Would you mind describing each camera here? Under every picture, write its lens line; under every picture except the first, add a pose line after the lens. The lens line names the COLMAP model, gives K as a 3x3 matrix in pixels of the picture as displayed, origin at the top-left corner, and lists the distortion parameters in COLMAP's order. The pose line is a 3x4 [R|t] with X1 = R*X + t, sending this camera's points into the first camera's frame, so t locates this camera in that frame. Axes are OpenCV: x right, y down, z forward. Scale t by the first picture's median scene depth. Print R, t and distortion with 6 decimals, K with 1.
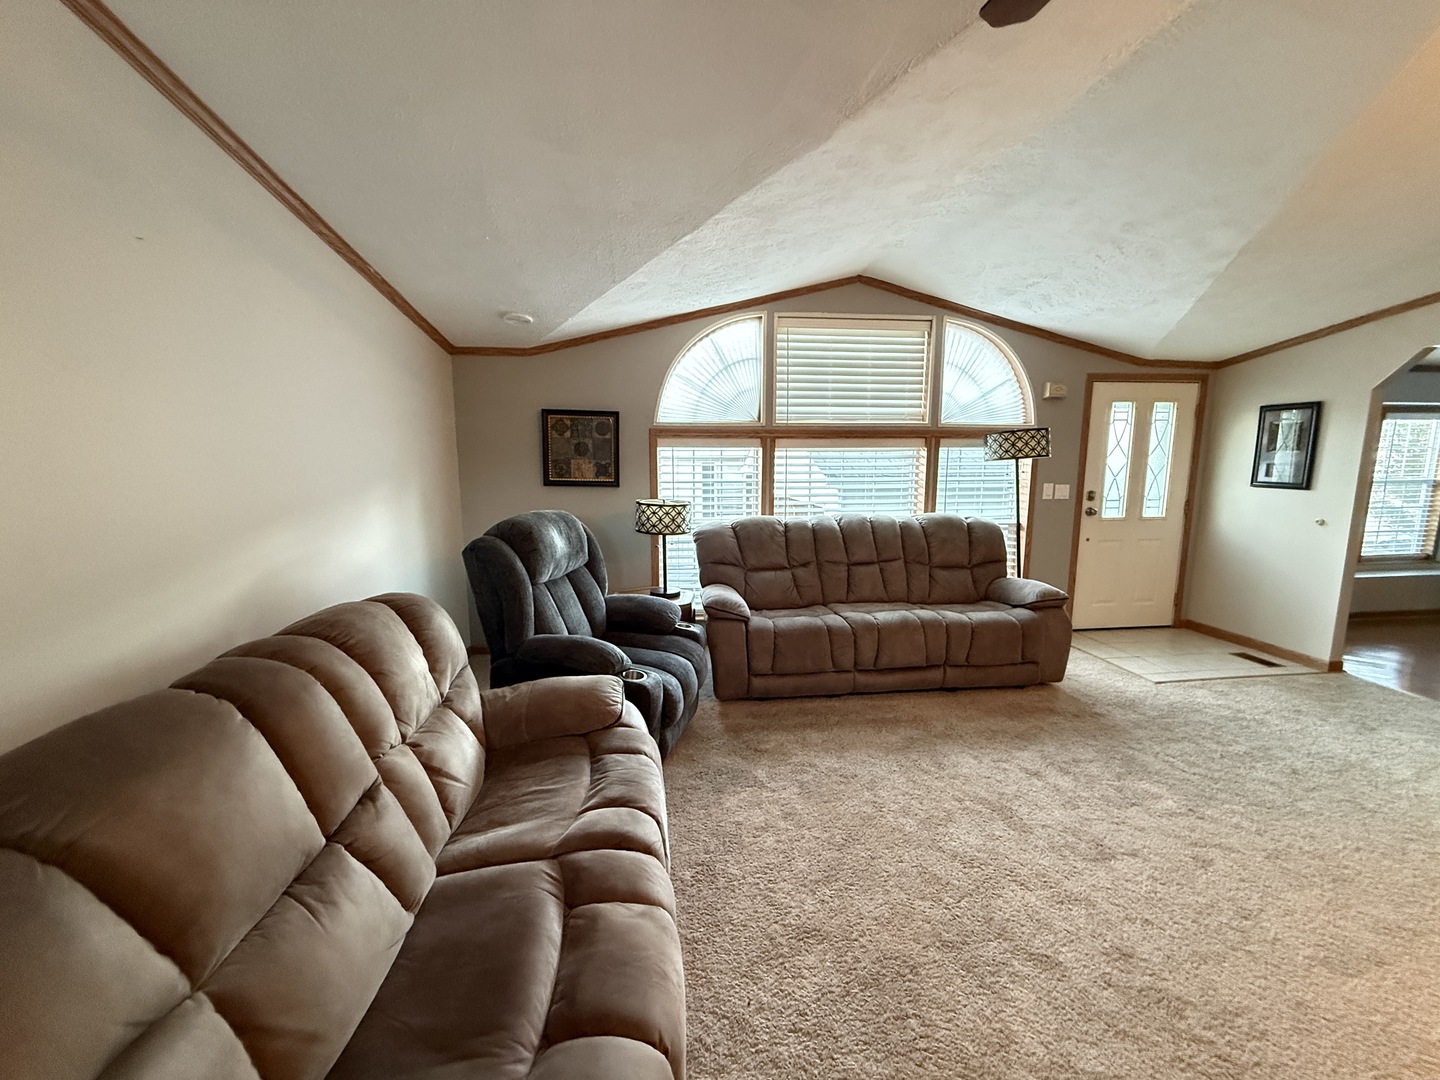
lens RADIAL K [[571.5, 0, 716.2], [0, 571.5, 540.5], [0, 0, 1]] dist [0.000927, -0.000138]
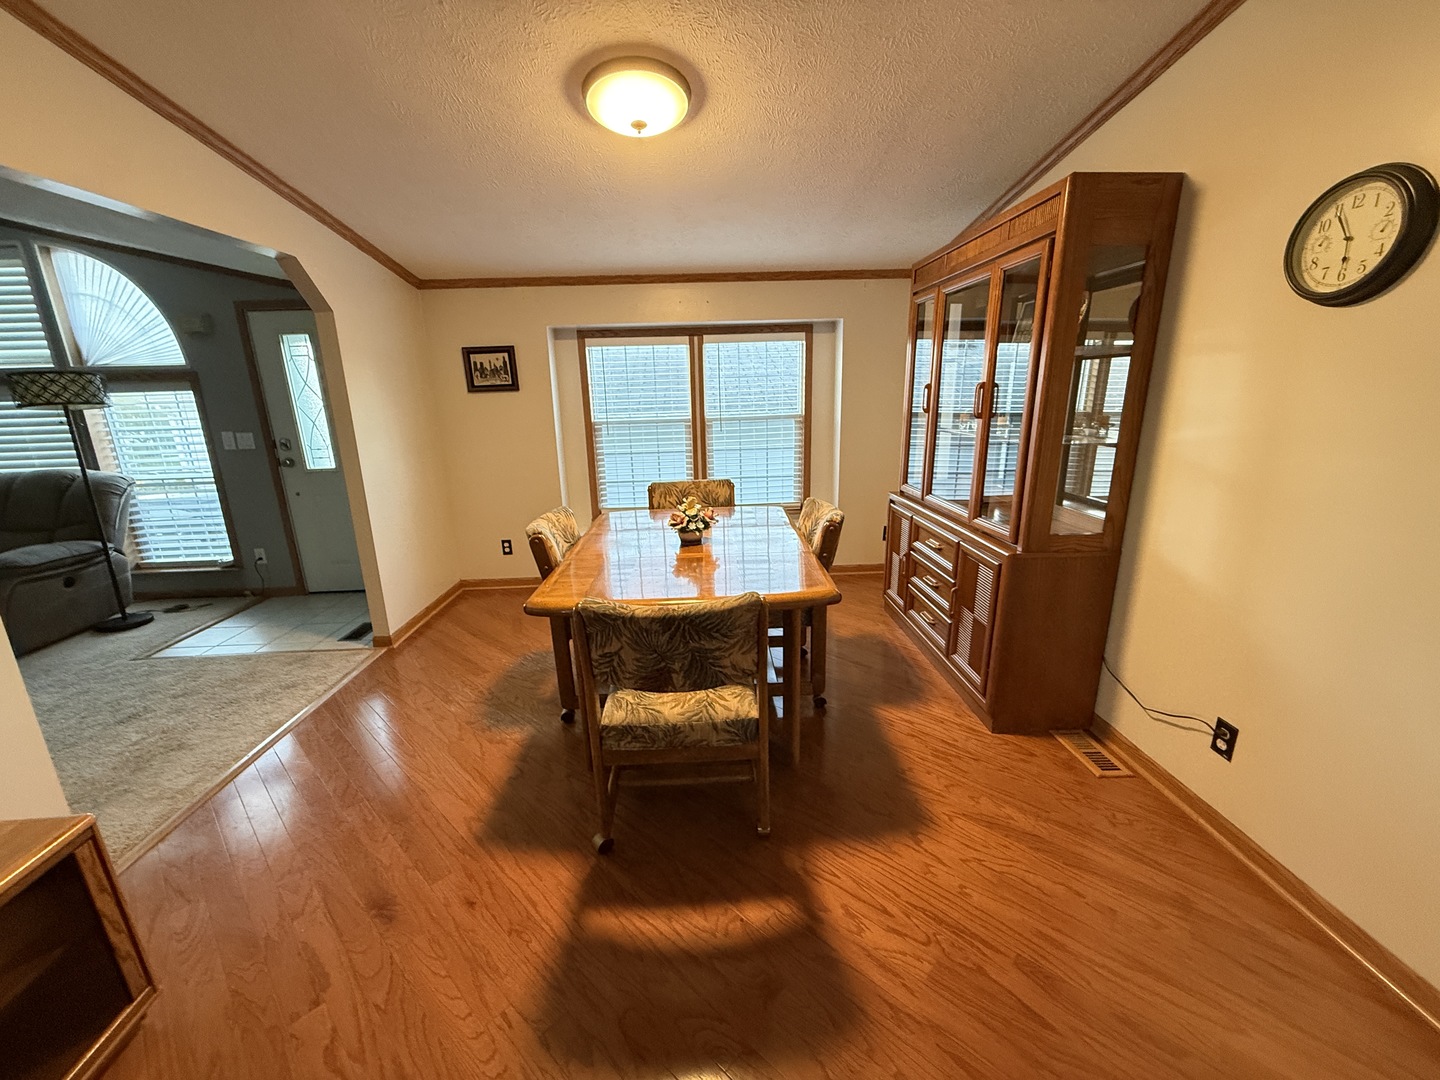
lens RADIAL K [[588.9, 0, 718.3], [0, 588.9, 550.9], [0, 0, 1]] dist [0.002224, 0.000290]
pose [[0.996845, -0.002554, -0.079326, 1.399525], [0.012094, 0.992699, 0.120012, -0.016333], [0.078441, -0.120593, 0.989598, 0.129365]]
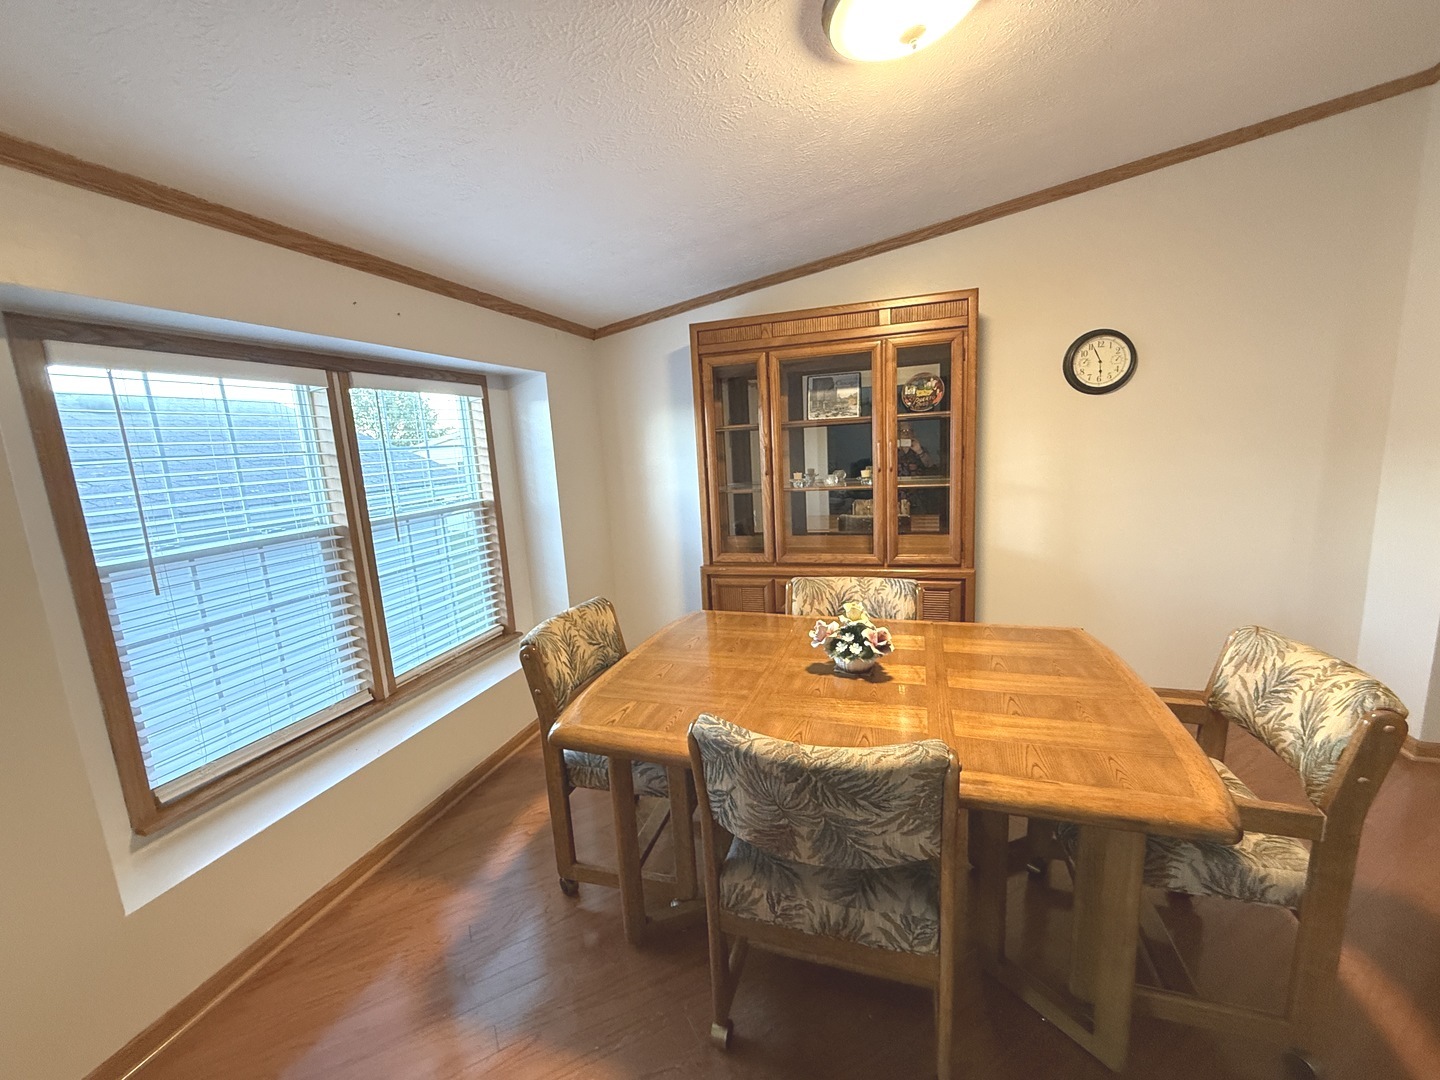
lens RADIAL K [[588.9, 0, 718.3], [0, 588.9, 550.9], [0, 0, 1]] dist [0.002224, 0.000290]
pose [[0.425593, -0.183212, 0.886174, 0.959873], [0.180744, 0.976768, 0.115138, -0.097441], [-0.886681, 0.111168, 0.448820, 0.614968]]
